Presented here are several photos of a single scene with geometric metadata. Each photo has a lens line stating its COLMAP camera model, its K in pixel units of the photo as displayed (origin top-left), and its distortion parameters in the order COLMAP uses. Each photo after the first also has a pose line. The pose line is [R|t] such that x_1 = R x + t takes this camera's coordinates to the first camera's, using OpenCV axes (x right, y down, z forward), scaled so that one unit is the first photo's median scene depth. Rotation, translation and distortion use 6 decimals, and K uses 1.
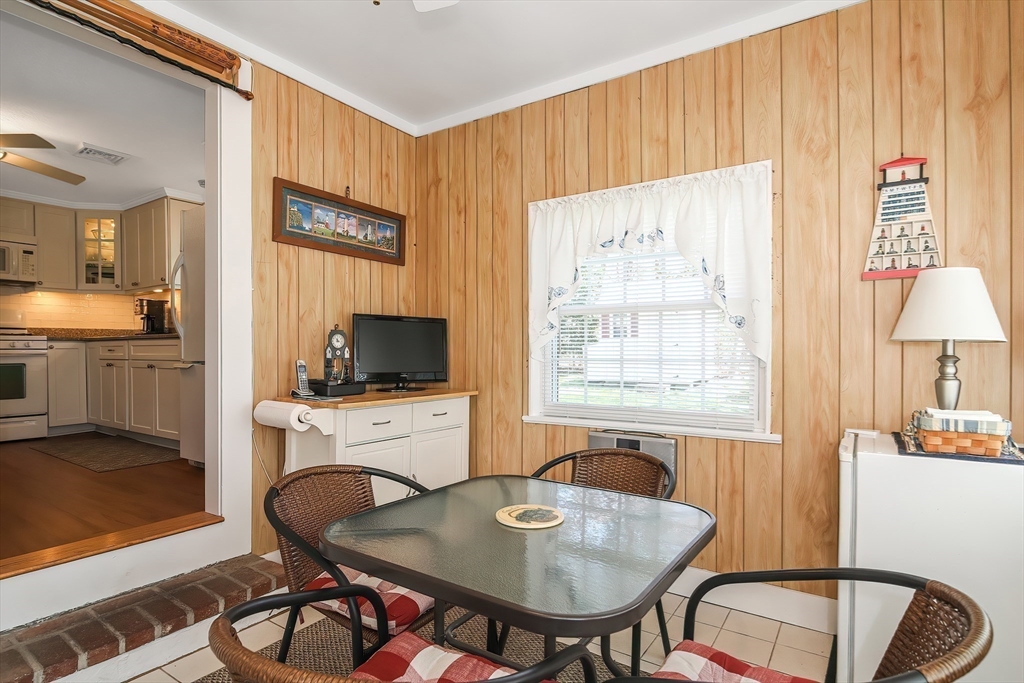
lens RADIAL K [[538.6, 0, 512.6], [0, 538.6, 348.8], [0, 0, 1]] dist [0.005584, 0.001902]
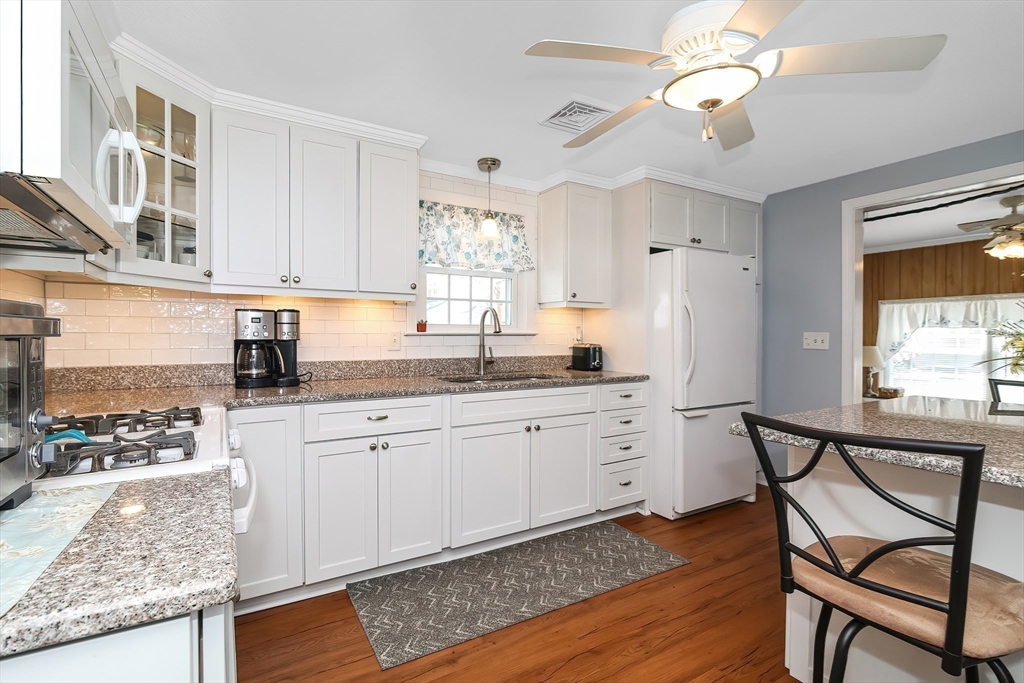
lens RADIAL K [[477.1, 0, 507.4], [0, 477.1, 343.0], [0, 0, 1]] dist [-0.003678, -0.002996]
pose [[0.429071, -0.007776, 0.903237, -0.991544], [-0.001298, 0.999957, 0.009225, -0.066156], [-0.903270, -0.005130, 0.429042, 0.637557]]
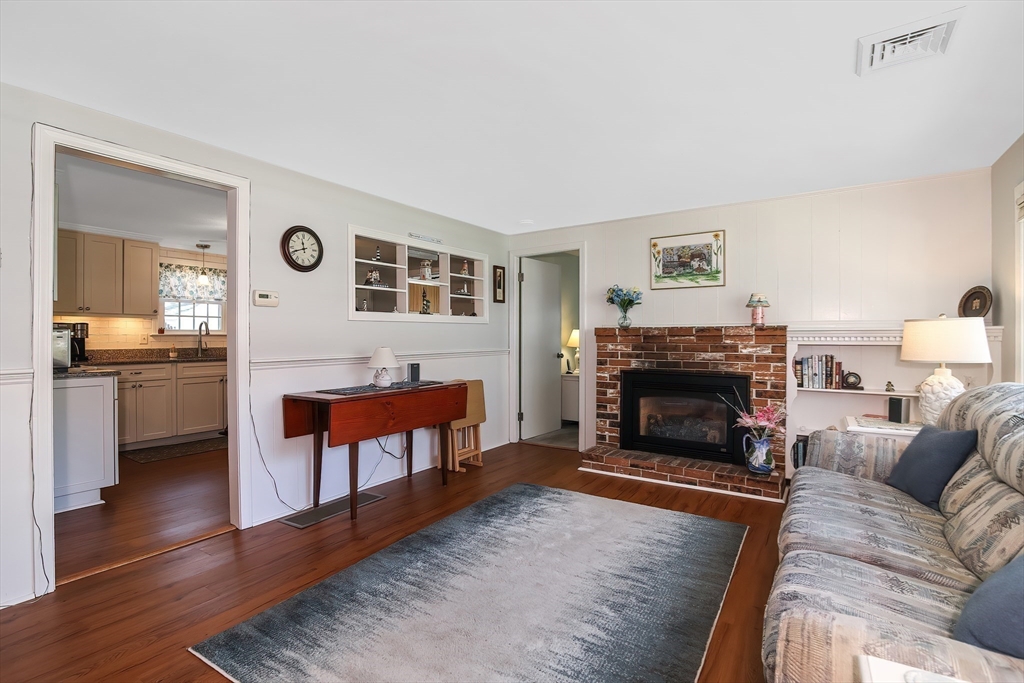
lens RADIAL K [[477.1, 0, 504.4], [0, 477.1, 334.6], [0, 0, 1]] dist [-0.003678, -0.002996]
pose [[0.008089, 0.006719, 0.999945, -1.538332], [0.005638, 0.999961, -0.006764, -0.061477], [-0.999951, 0.005693, 0.008051, 0.228390]]
